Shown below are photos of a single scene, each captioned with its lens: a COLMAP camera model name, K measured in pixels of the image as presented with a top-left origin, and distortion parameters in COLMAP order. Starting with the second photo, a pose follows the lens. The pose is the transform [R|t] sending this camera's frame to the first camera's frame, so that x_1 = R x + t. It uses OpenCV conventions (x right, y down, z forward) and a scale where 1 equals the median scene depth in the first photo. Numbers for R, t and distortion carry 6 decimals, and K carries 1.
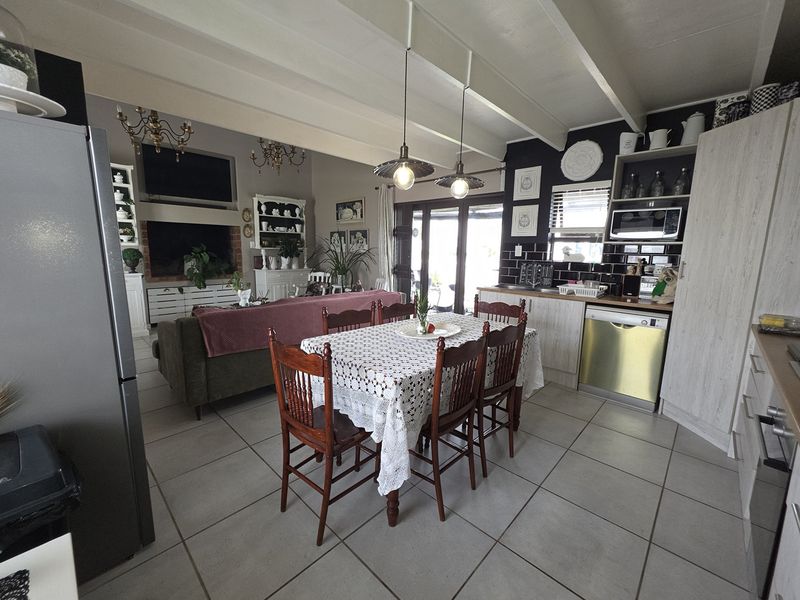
lens RADIAL K [[332.6, 0, 400.0], [0, 332.6, 300.0], [0, 0, 1]] dist [0.003259, 0.000267]
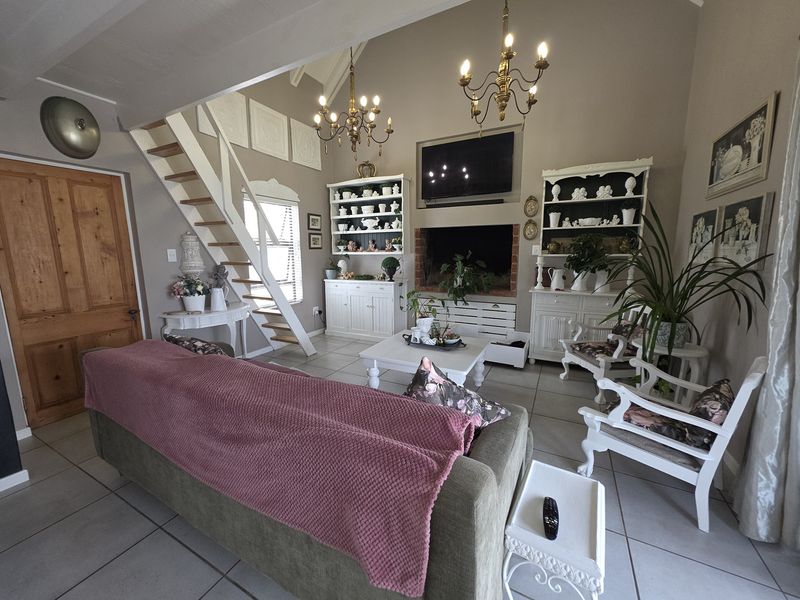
lens RADIAL K [[315.6, 0, 400.0], [0, 315.6, 300.0], [0, 0, 1]] dist [0.002020, 0.000130]
pose [[0.269794, 0.133102, -0.953675, 0.101657], [-0.133478, 0.986009, 0.099854, -0.094631], [0.953622, 0.100355, 0.283785, 0.574747]]
